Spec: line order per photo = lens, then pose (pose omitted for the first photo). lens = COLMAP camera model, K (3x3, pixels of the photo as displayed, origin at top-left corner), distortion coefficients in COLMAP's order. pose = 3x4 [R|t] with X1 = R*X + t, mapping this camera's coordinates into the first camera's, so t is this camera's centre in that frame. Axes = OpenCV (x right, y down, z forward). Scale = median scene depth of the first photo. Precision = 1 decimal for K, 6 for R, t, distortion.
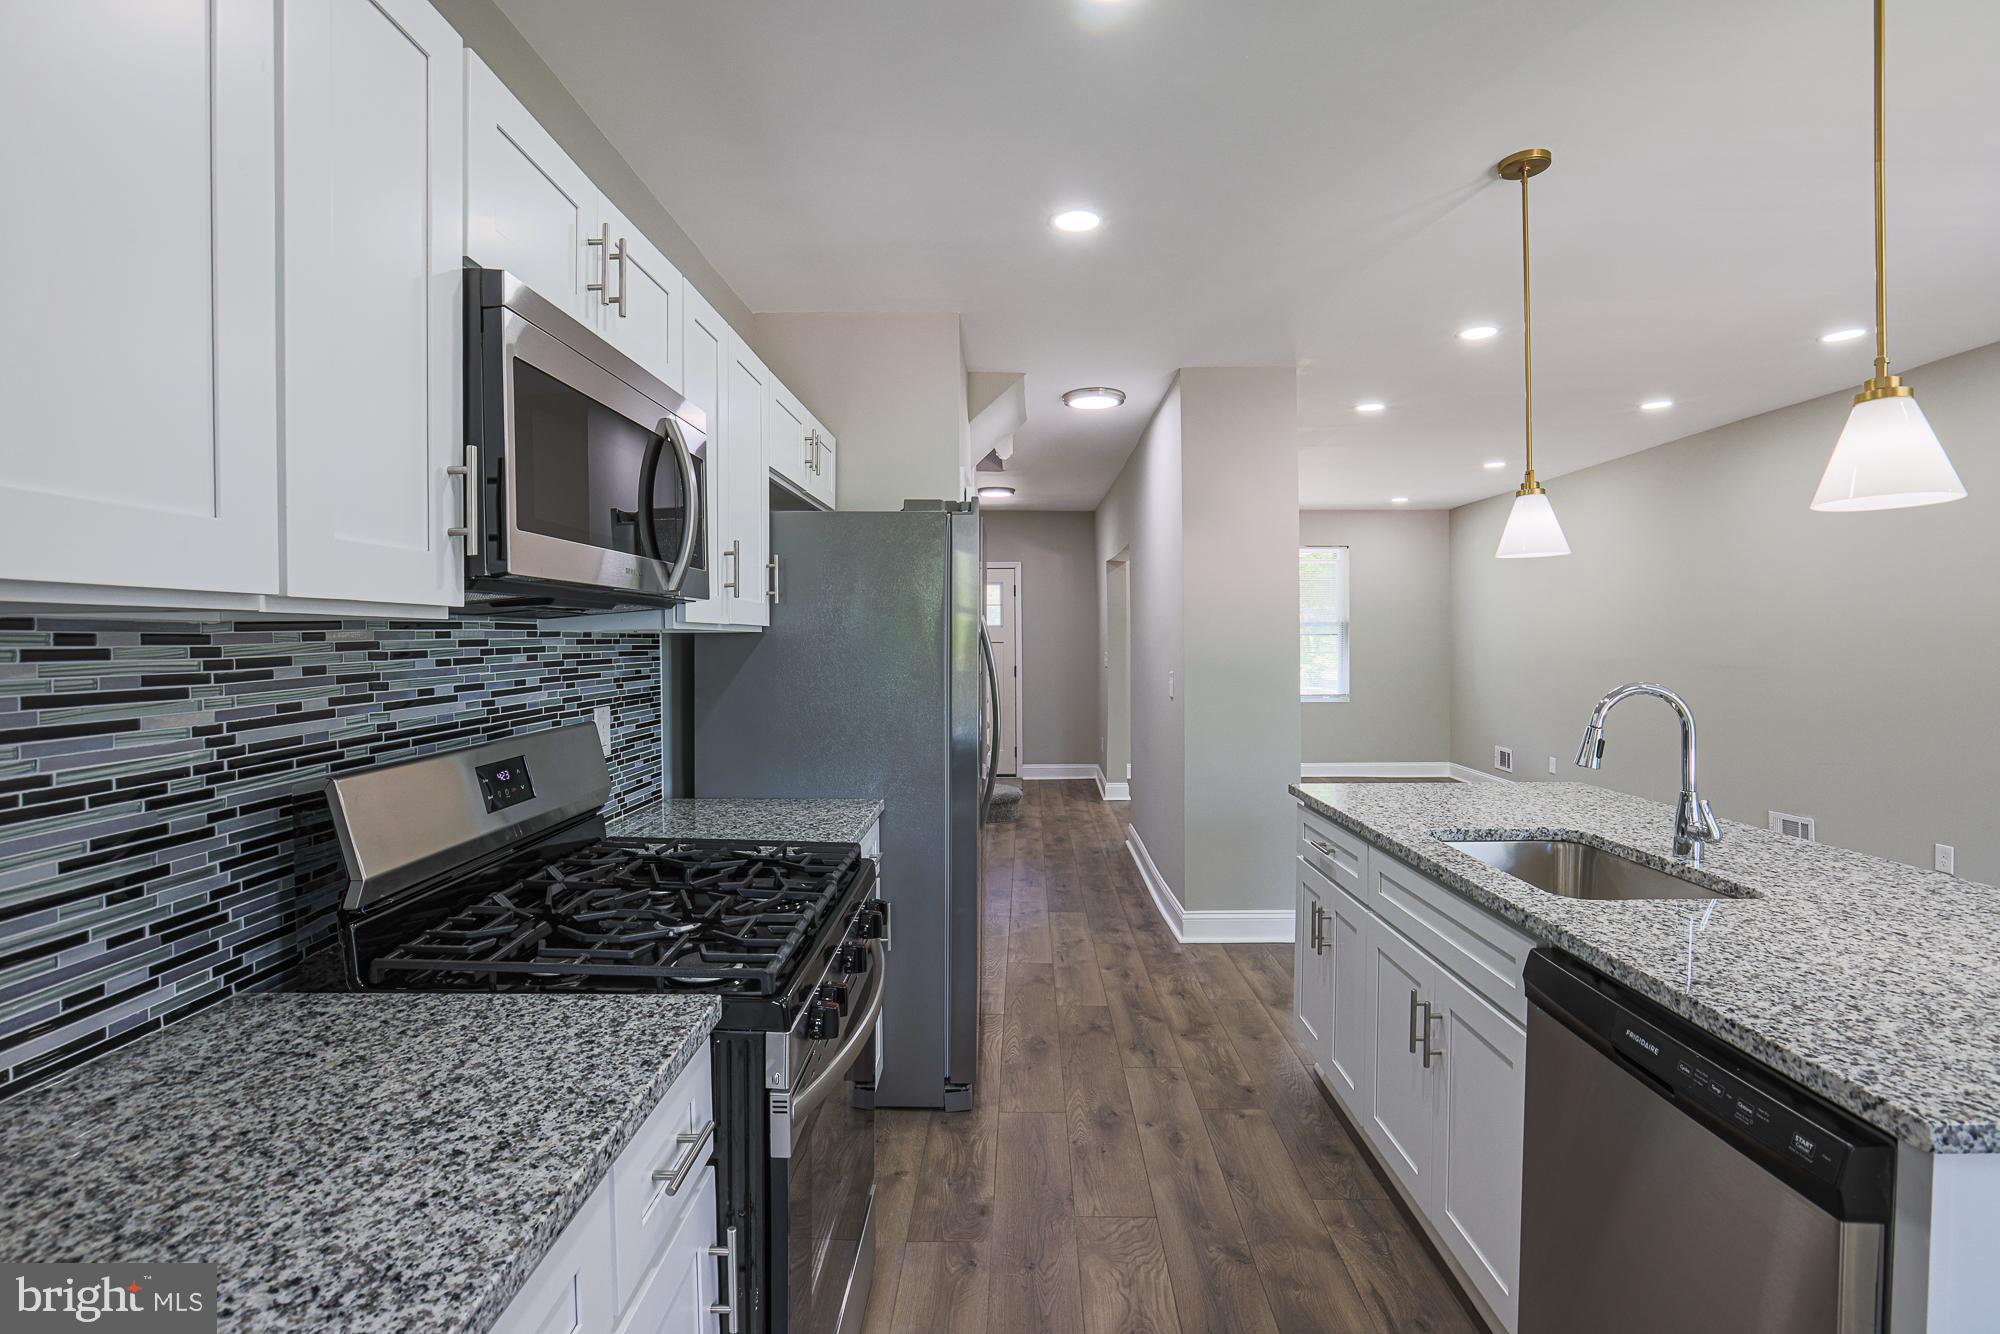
lens RADIAL K [[930.3, 0, 1002.6], [0, 930.3, 651.4], [0, 0, 1]] dist [-0.058065, 0.017490]
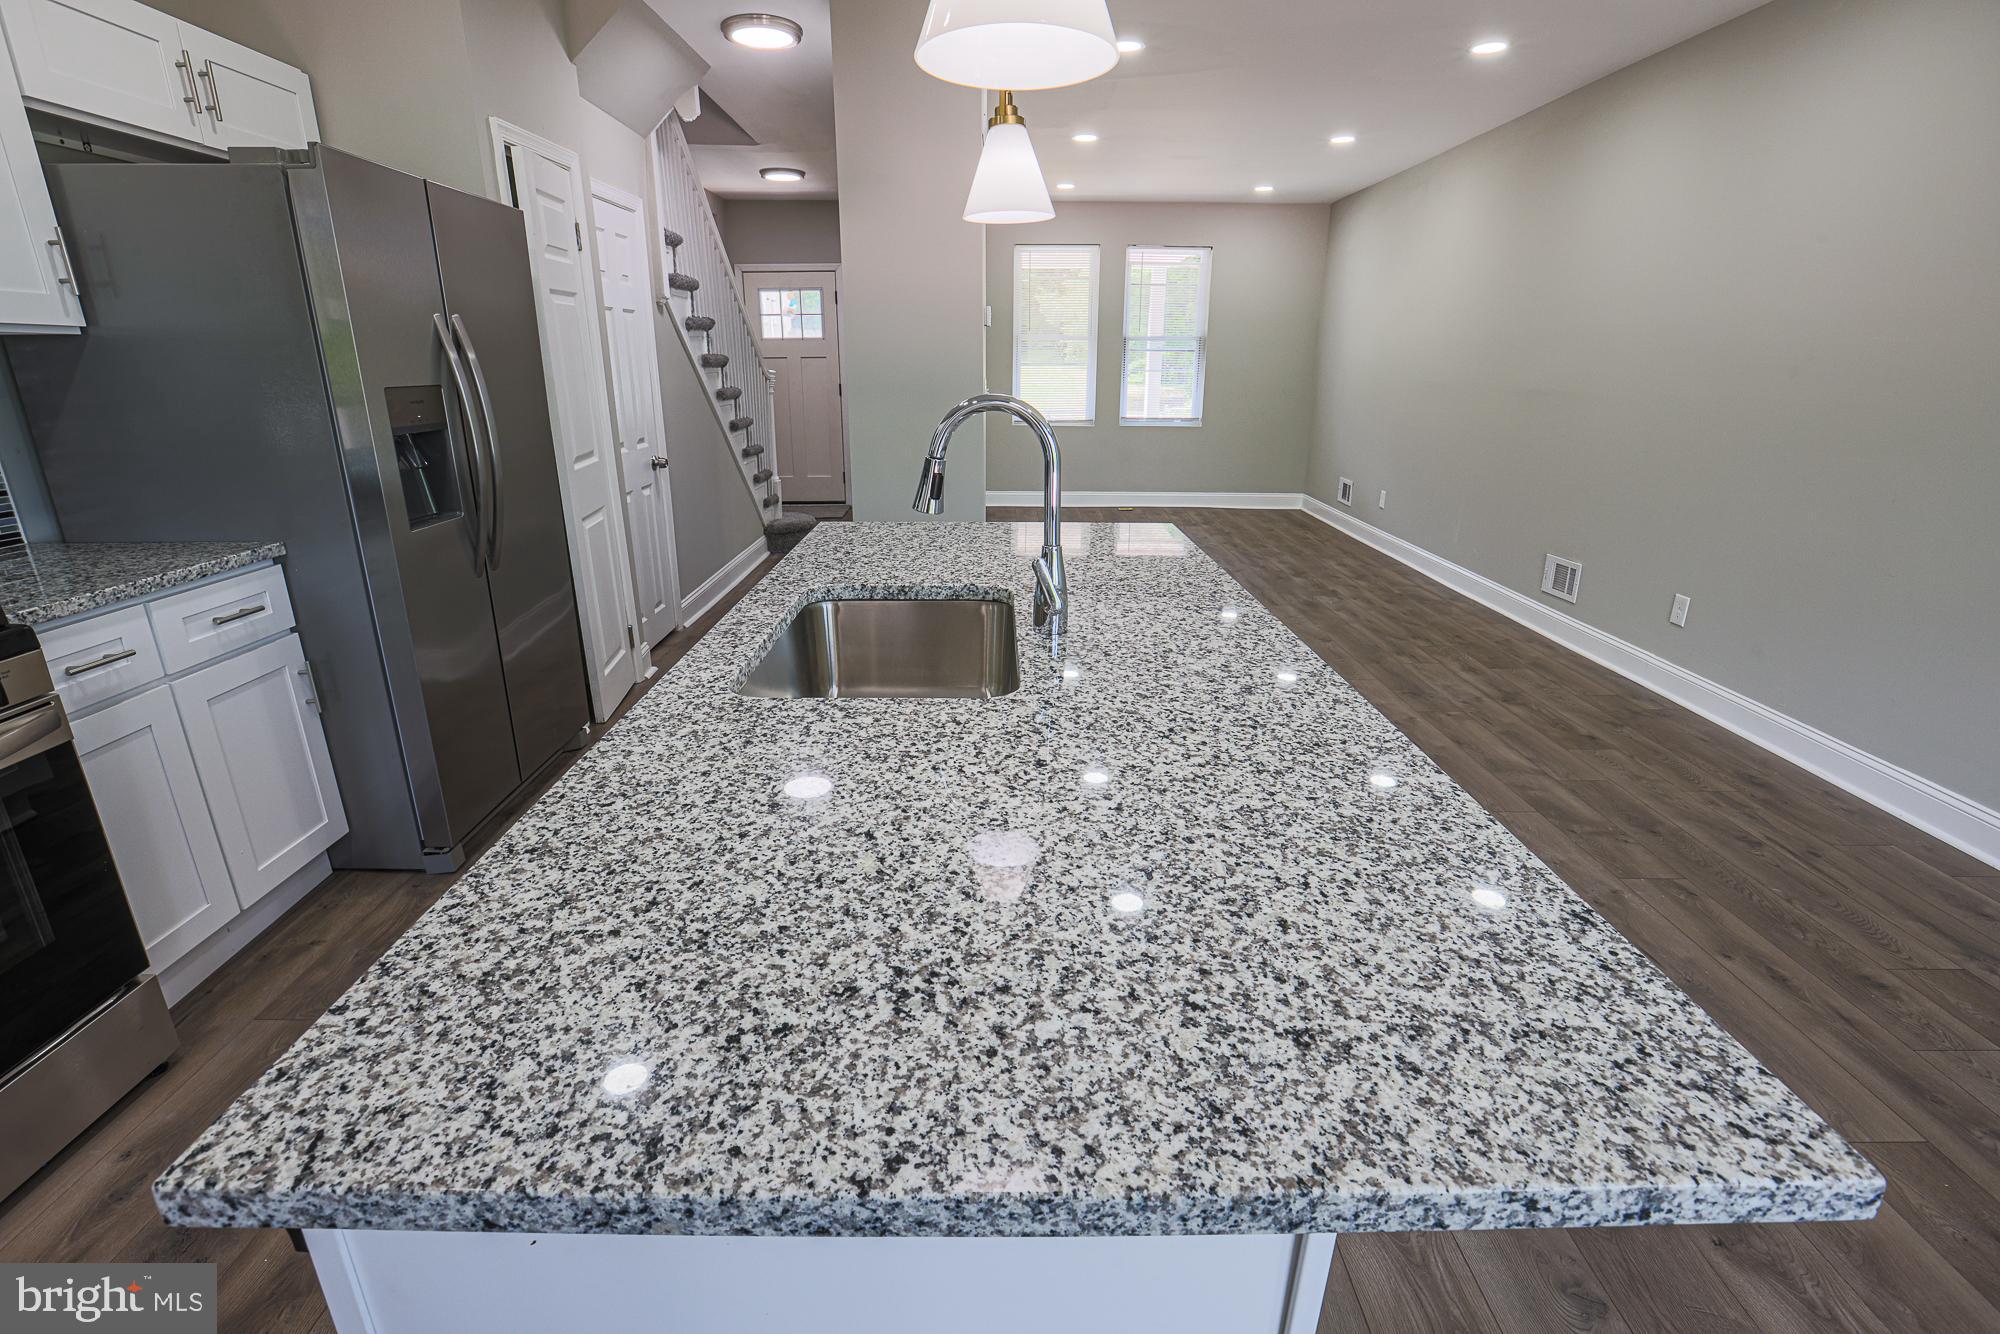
lens RADIAL K [[930.3, 0, 1007.9], [0, 930.3, 660.0], [0, 0, 1]] dist [-0.058065, 0.017490]
pose [[0.999436, -0.003317, 0.033410, 0.718994], [-0.006791, 0.954570, 0.297909, 0.017855], [-0.032881, -0.297968, 0.954009, 0.246744]]
